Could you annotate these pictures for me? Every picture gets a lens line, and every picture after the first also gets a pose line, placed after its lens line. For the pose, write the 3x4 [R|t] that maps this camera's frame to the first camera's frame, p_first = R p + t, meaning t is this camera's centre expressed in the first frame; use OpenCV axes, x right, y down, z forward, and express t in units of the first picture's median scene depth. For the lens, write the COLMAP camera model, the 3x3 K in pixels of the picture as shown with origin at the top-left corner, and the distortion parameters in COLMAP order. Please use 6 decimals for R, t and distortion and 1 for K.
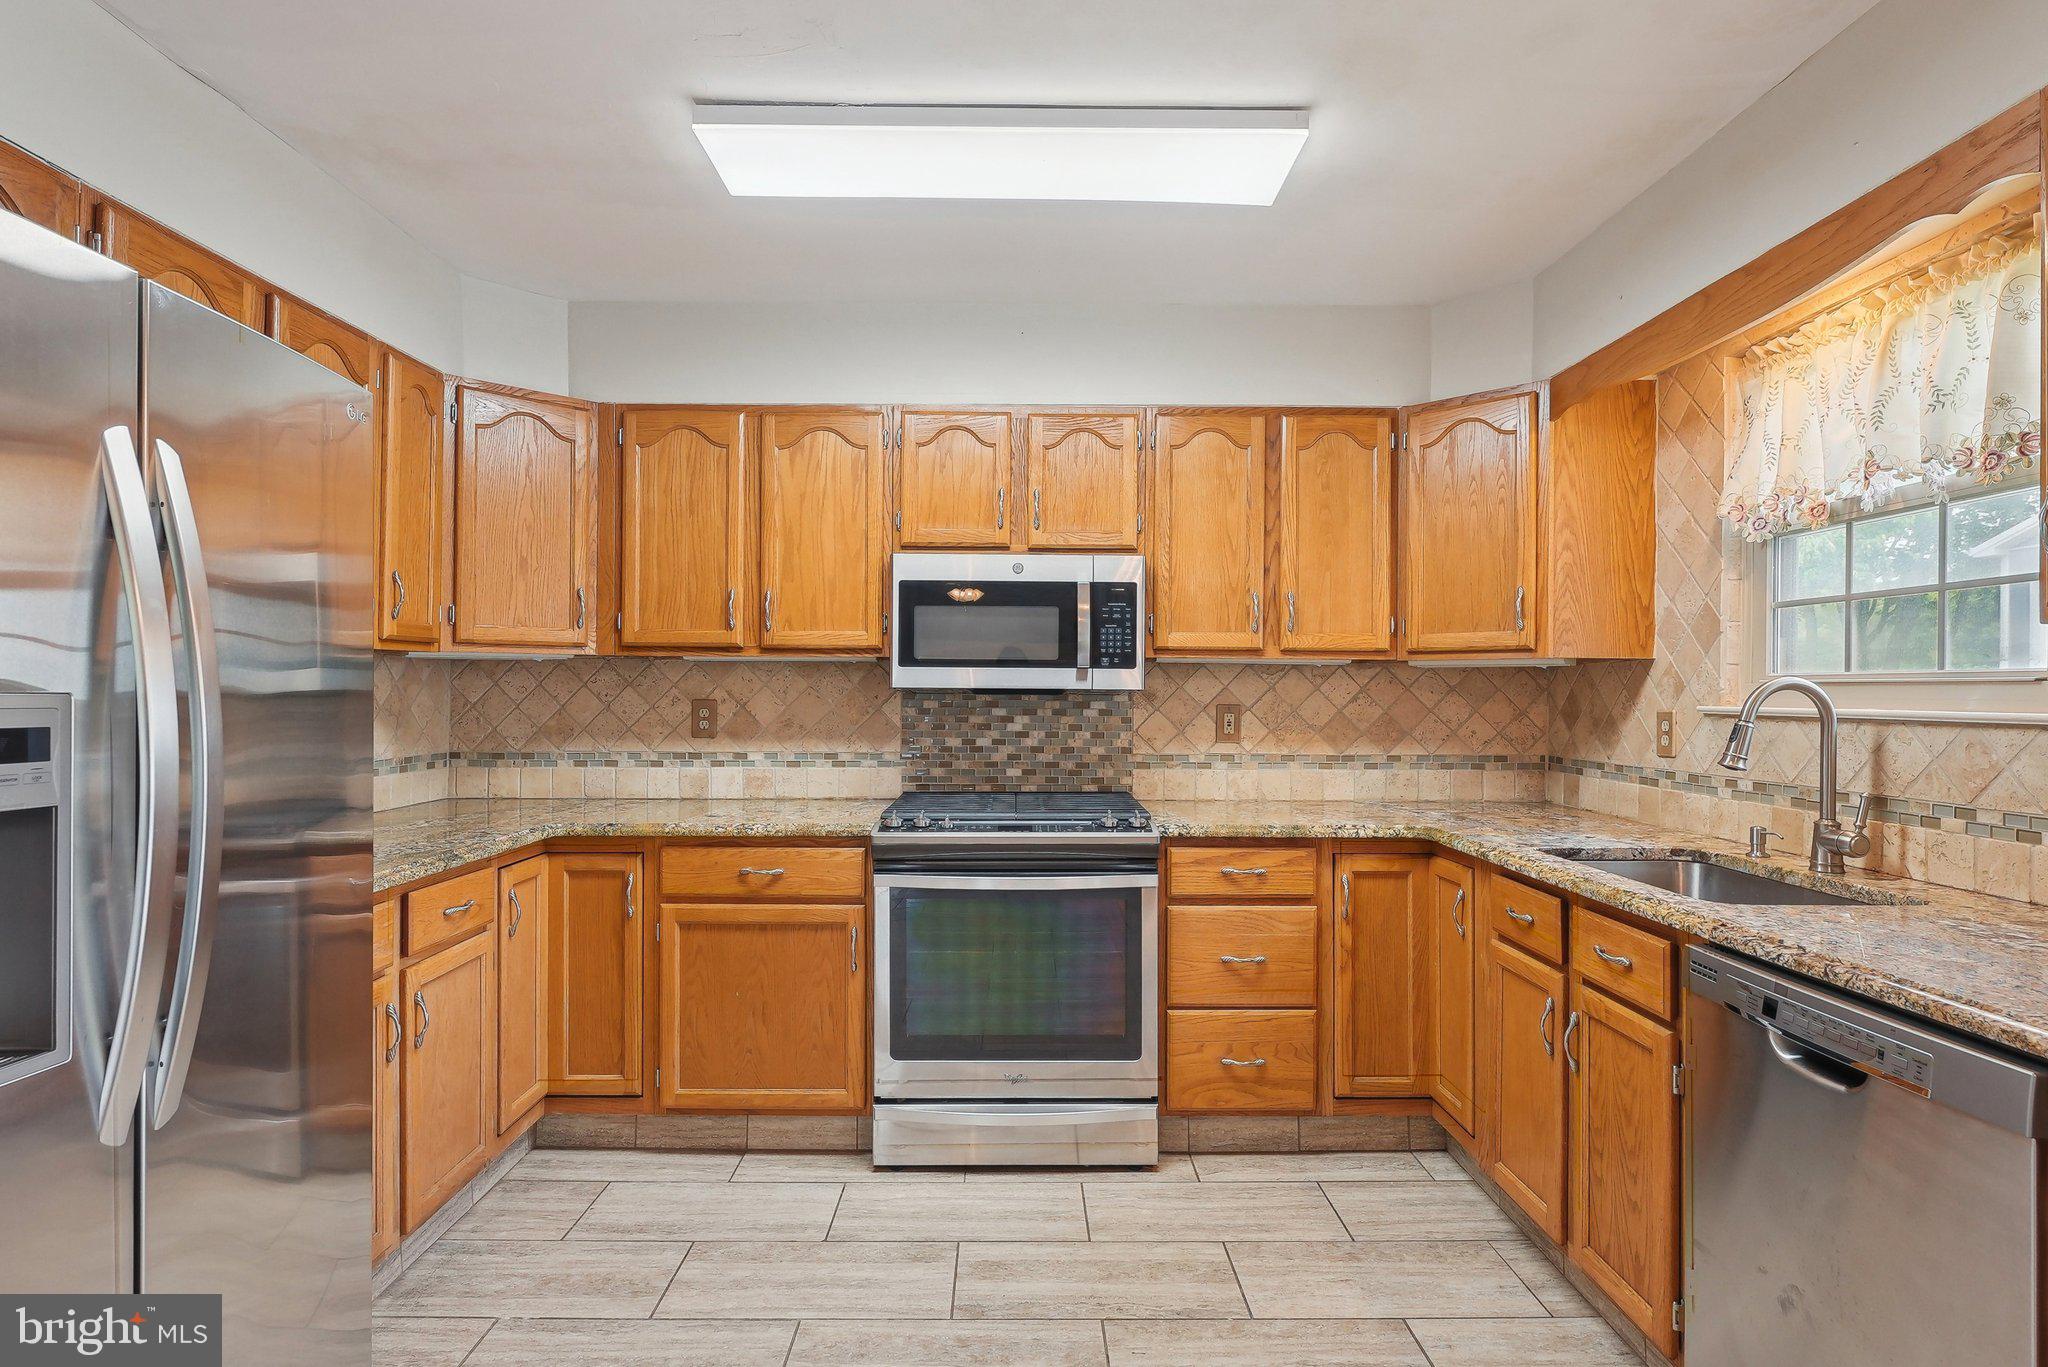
lens RADIAL K [[1089.0, 0, 1013.1], [0, 1089.0, 683.5], [0, 0, 1]] dist [-0.000275, -0.000435]
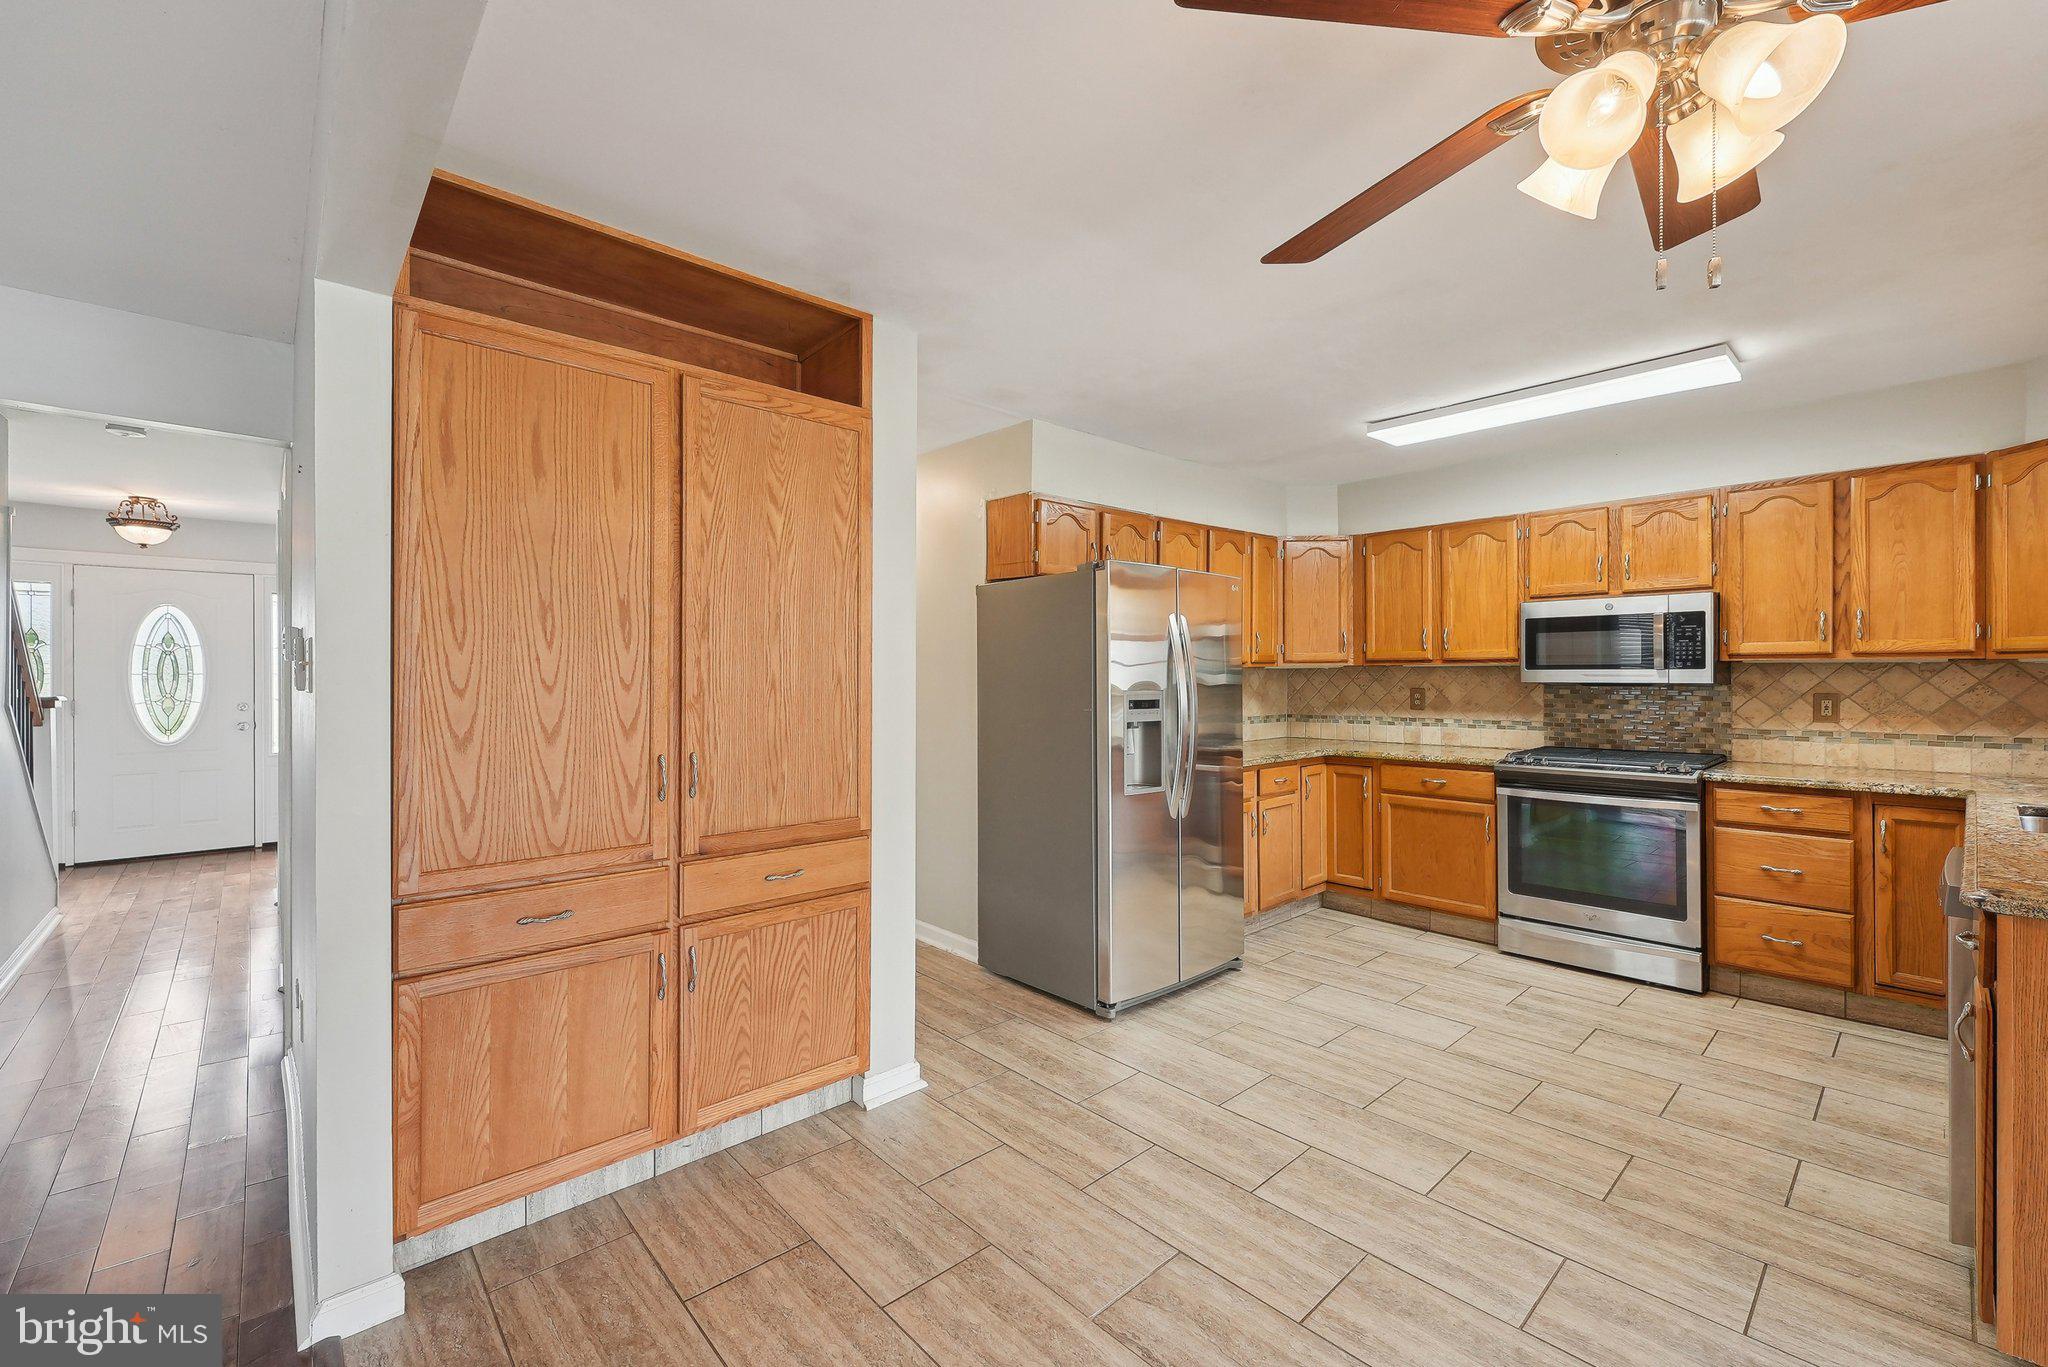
lens RADIAL K [[827.3, 0, 1024.0], [0, 827.3, 683.5], [0, 0, 1]] dist [0.000084, -0.000142]
pose [[0.679327, -0.000954, -0.733835, 0.322844], [0.012364, 0.999872, 0.010146, -0.017610], [0.733731, -0.015965, 0.679252, -0.464860]]
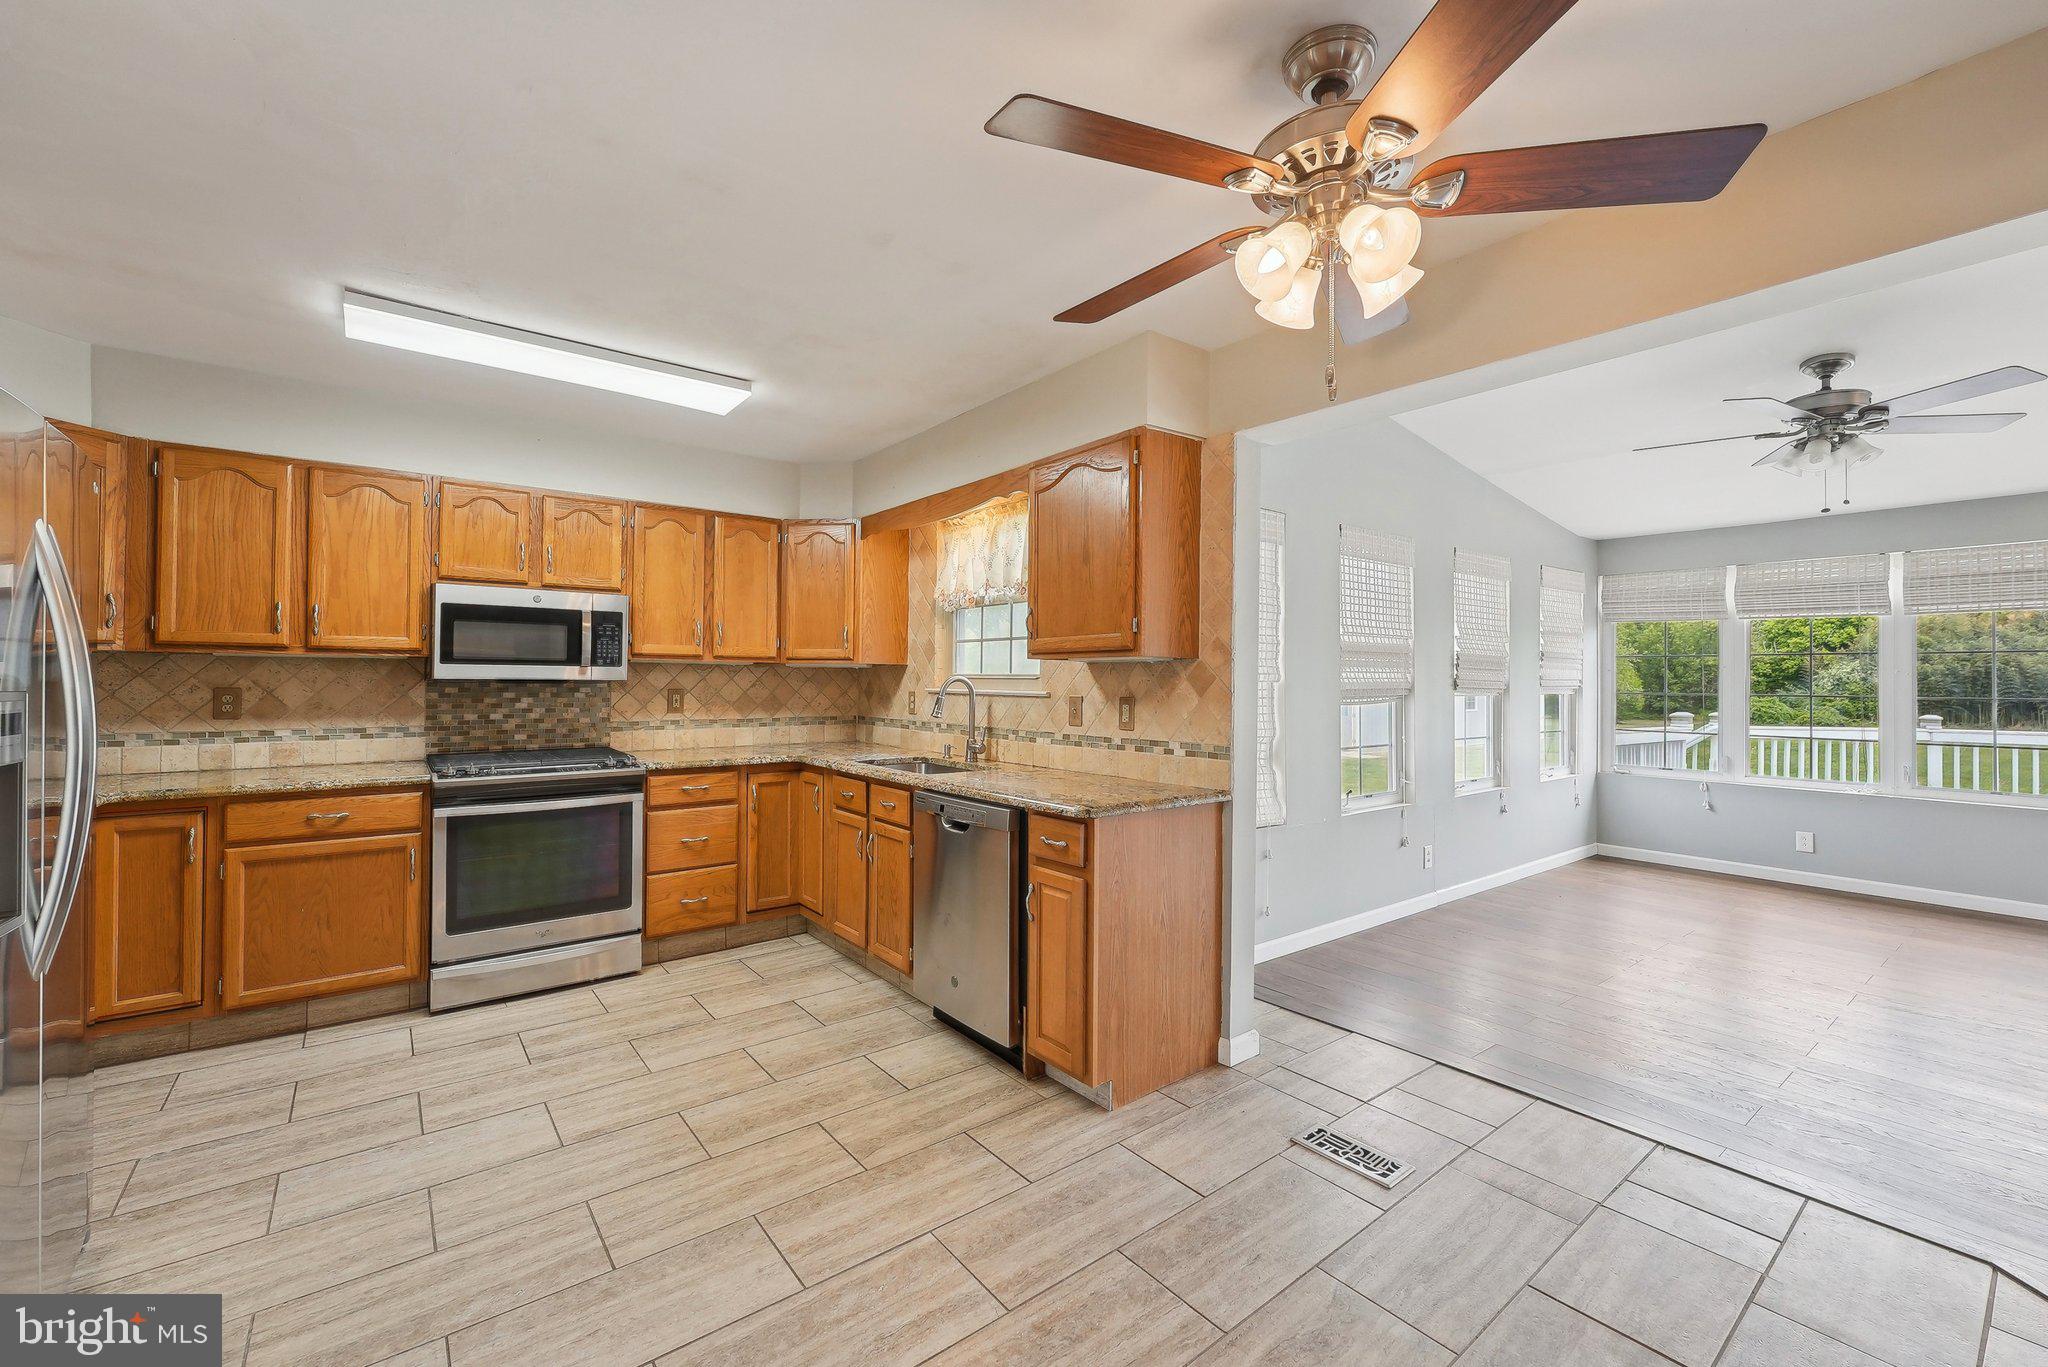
lens RADIAL K [[829.6, 0, 1004.4], [0, 829.6, 674.3], [0, 0, 1]] dist [-0.000012, 0.000075]
pose [[0.802353, 0.003692, 0.596838, -0.167070], [-0.007177, 0.999968, 0.003462, -0.011404], [-0.596806, -0.007062, 0.802354, -0.309594]]
